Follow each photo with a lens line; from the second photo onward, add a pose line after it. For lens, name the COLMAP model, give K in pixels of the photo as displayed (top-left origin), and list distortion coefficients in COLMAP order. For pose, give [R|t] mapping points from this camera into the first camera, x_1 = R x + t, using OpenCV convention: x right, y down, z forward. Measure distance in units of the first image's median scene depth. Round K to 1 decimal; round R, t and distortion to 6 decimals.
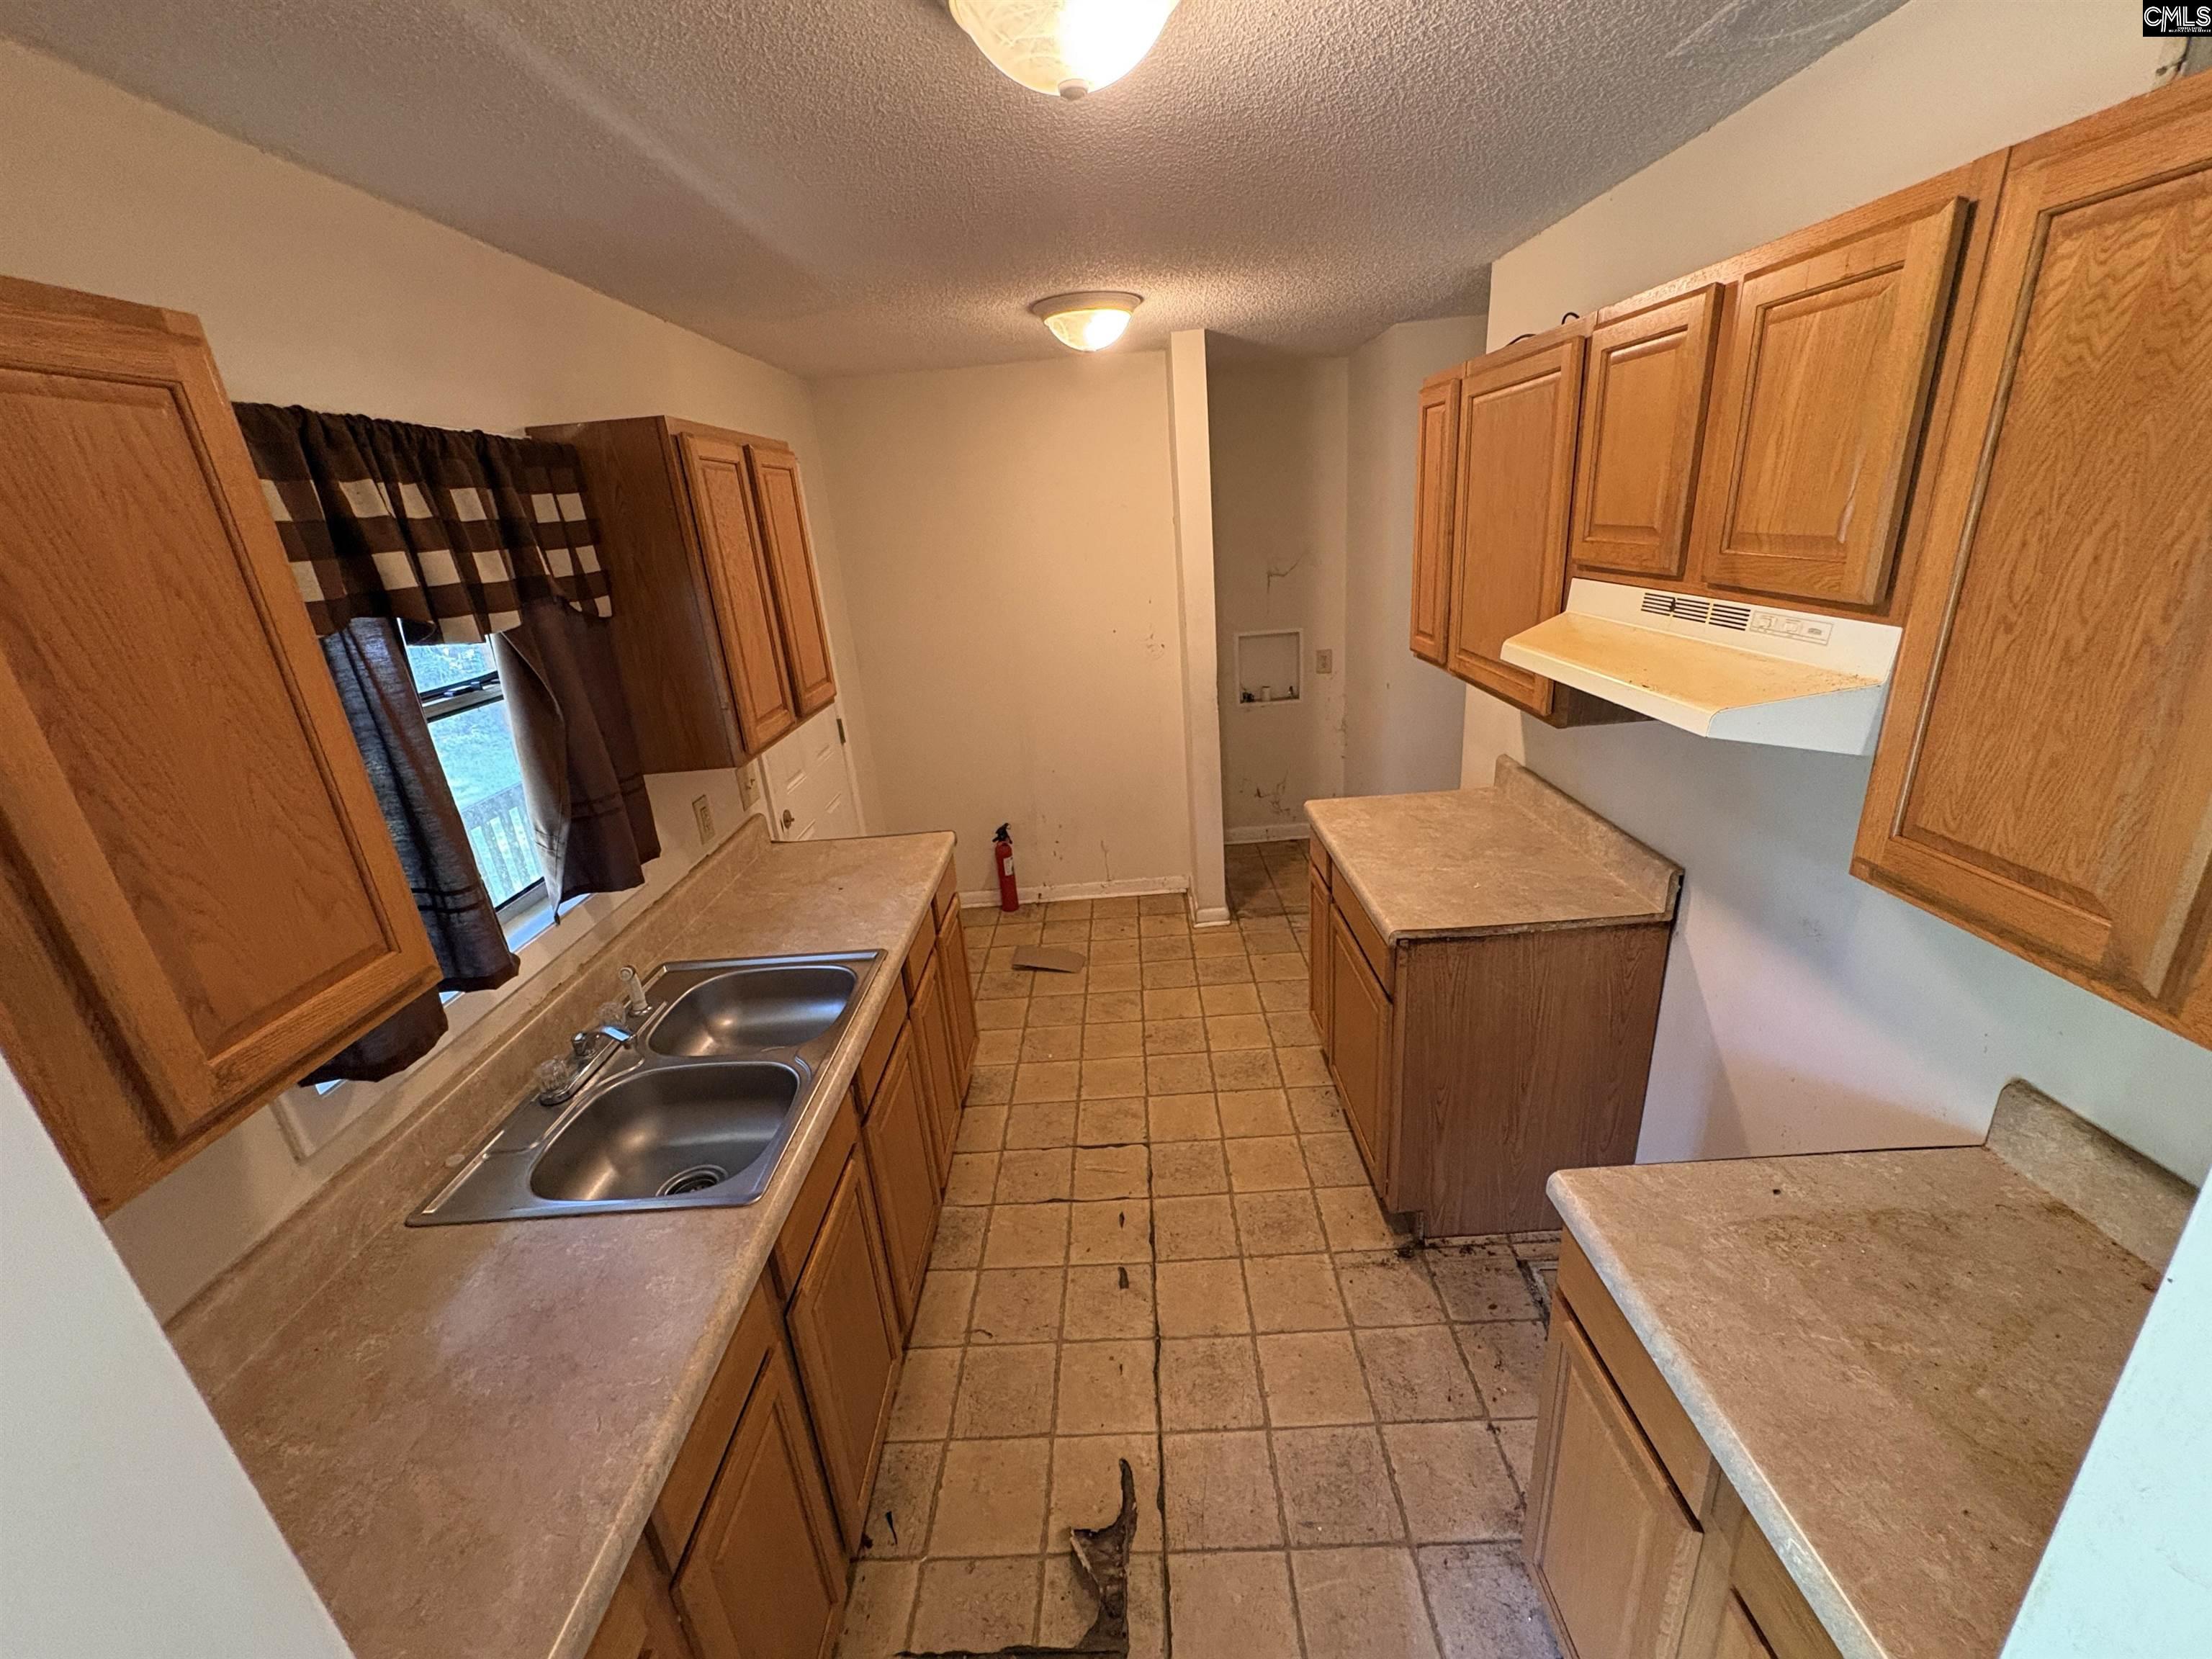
lens RADIAL K [[882.3, 0, 1106.0], [0, 882.3, 829.5], [0, 0, 1]] dist [-0.001623, -0.000250]
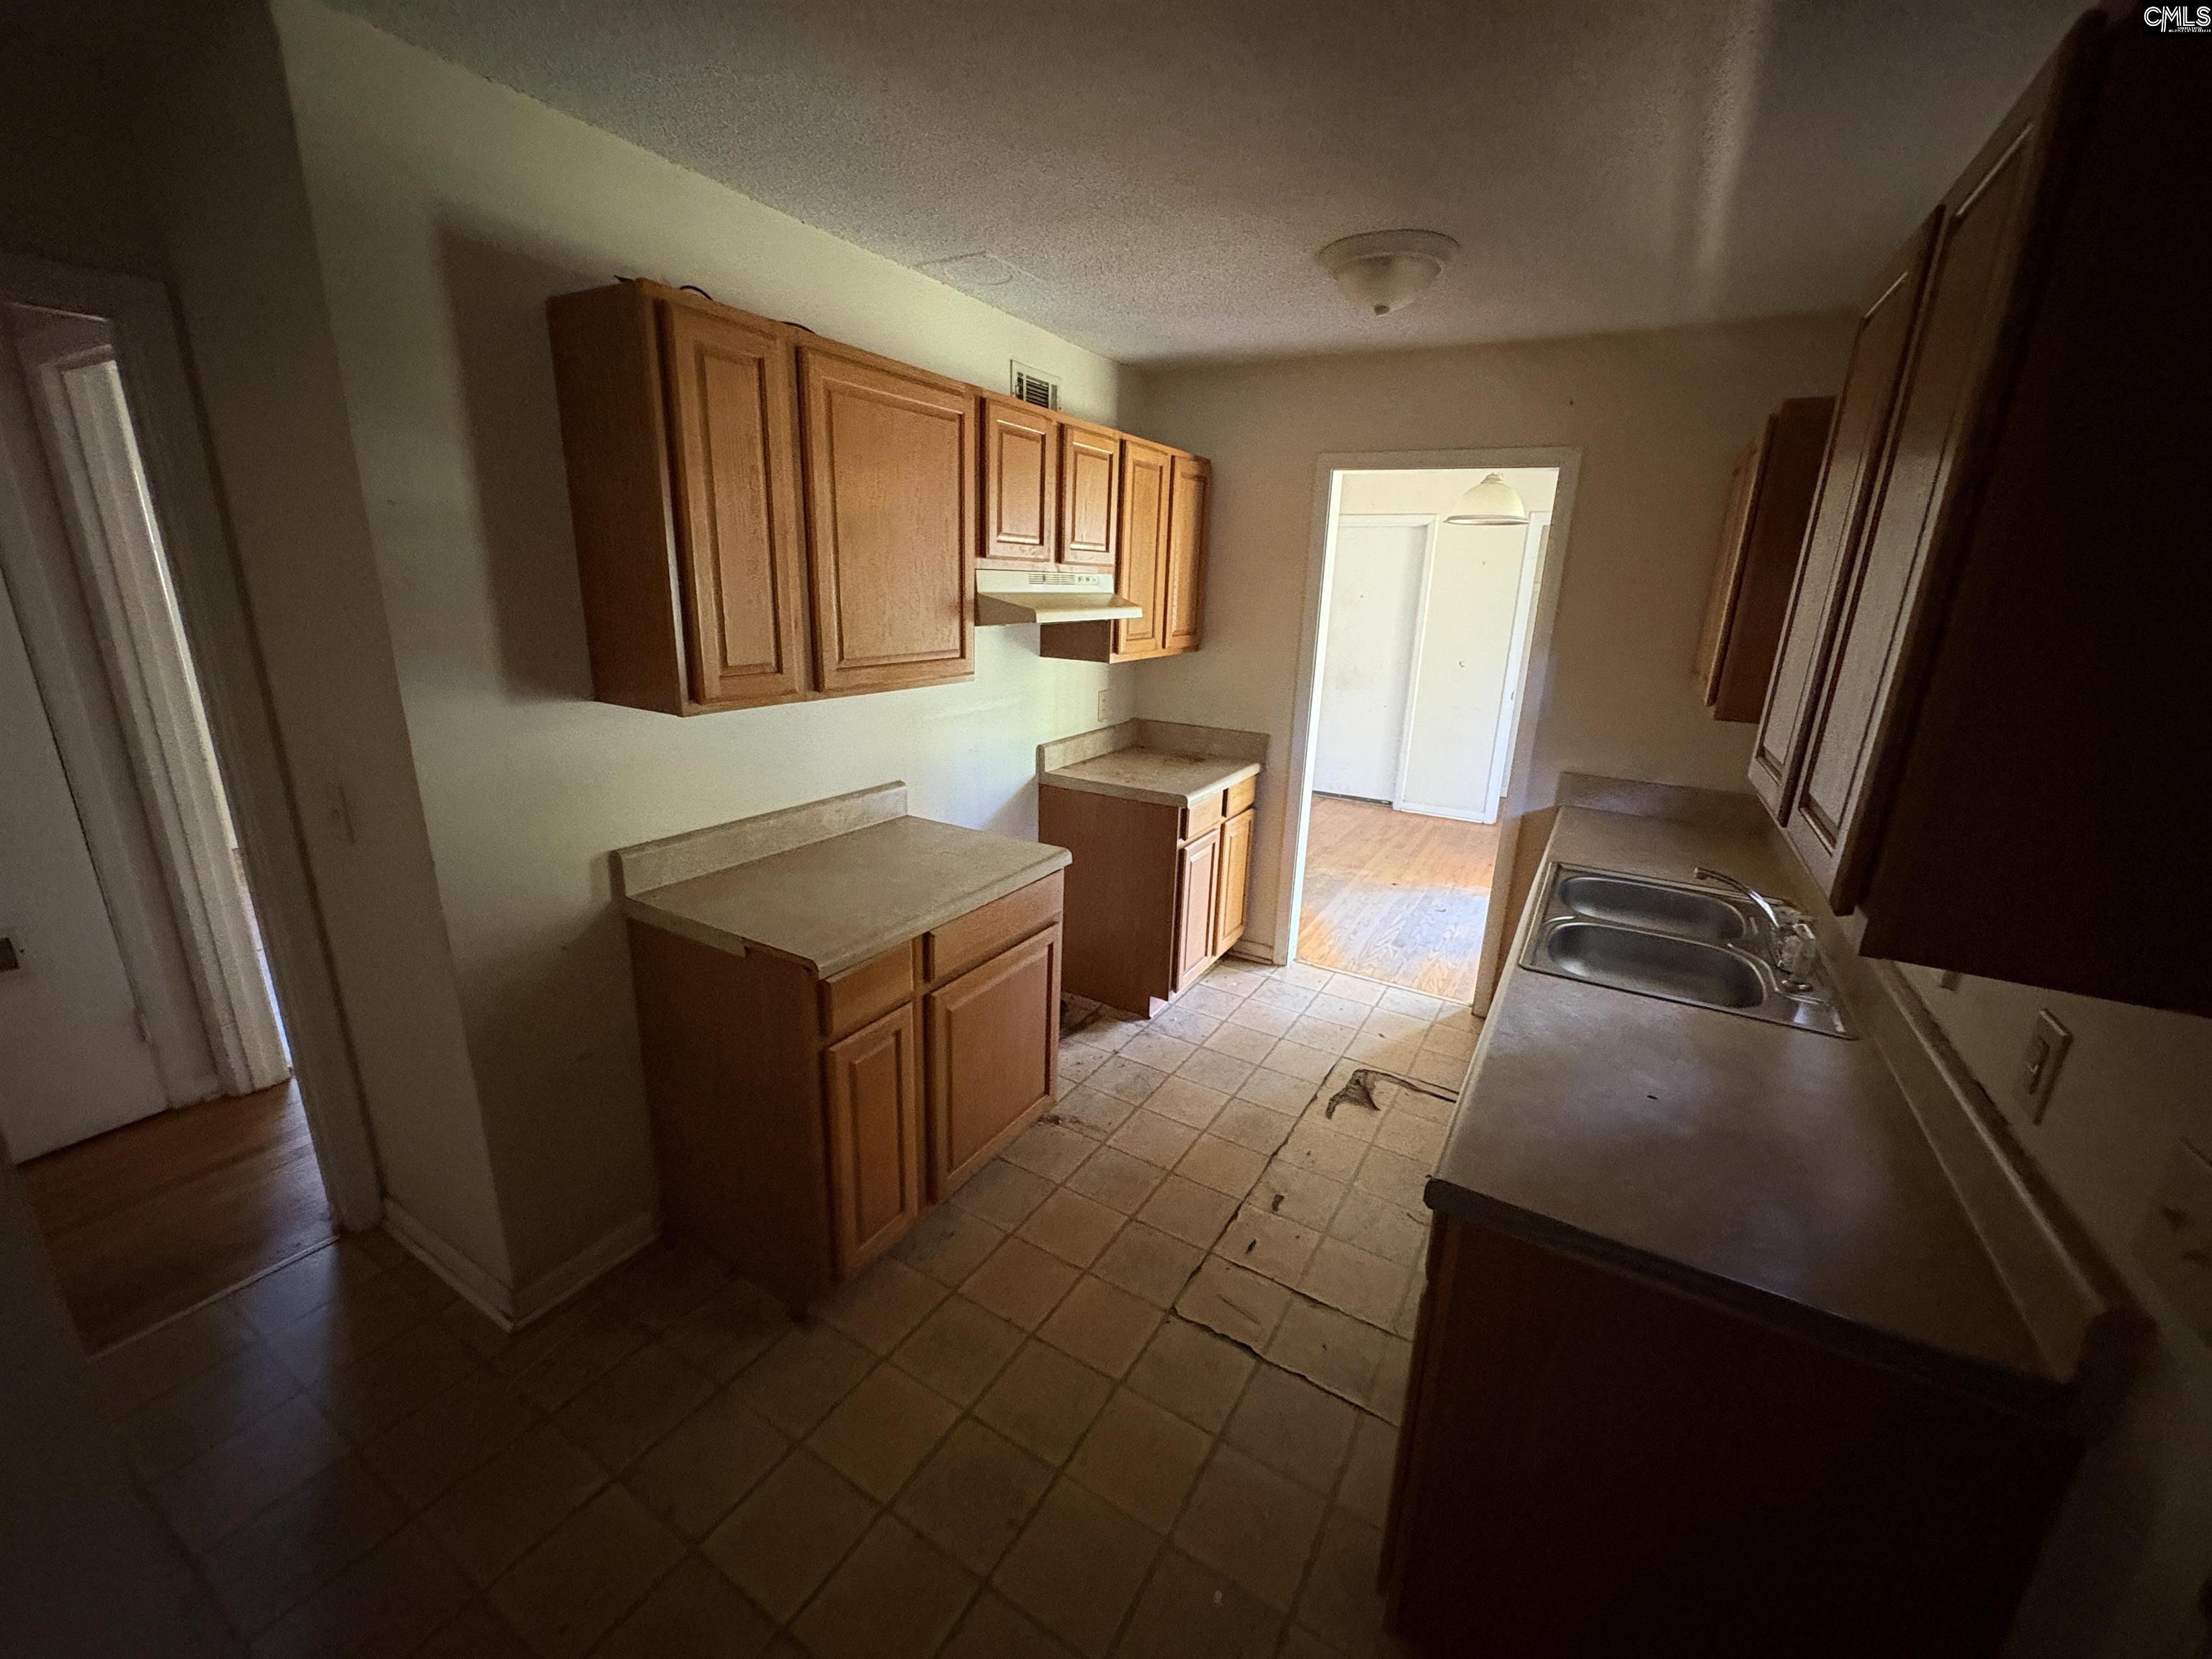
lens RADIAL K [[882.3, 0, 1106.0], [0, 882.3, 829.5], [0, 0, 1]] dist [-0.001623, -0.000250]
pose [[-0.866750, -0.085764, 0.491313, -0.291496], [0.205097, 0.836662, 0.507871, -0.466933], [-0.454619, 0.540964, -0.707587, 1.621071]]
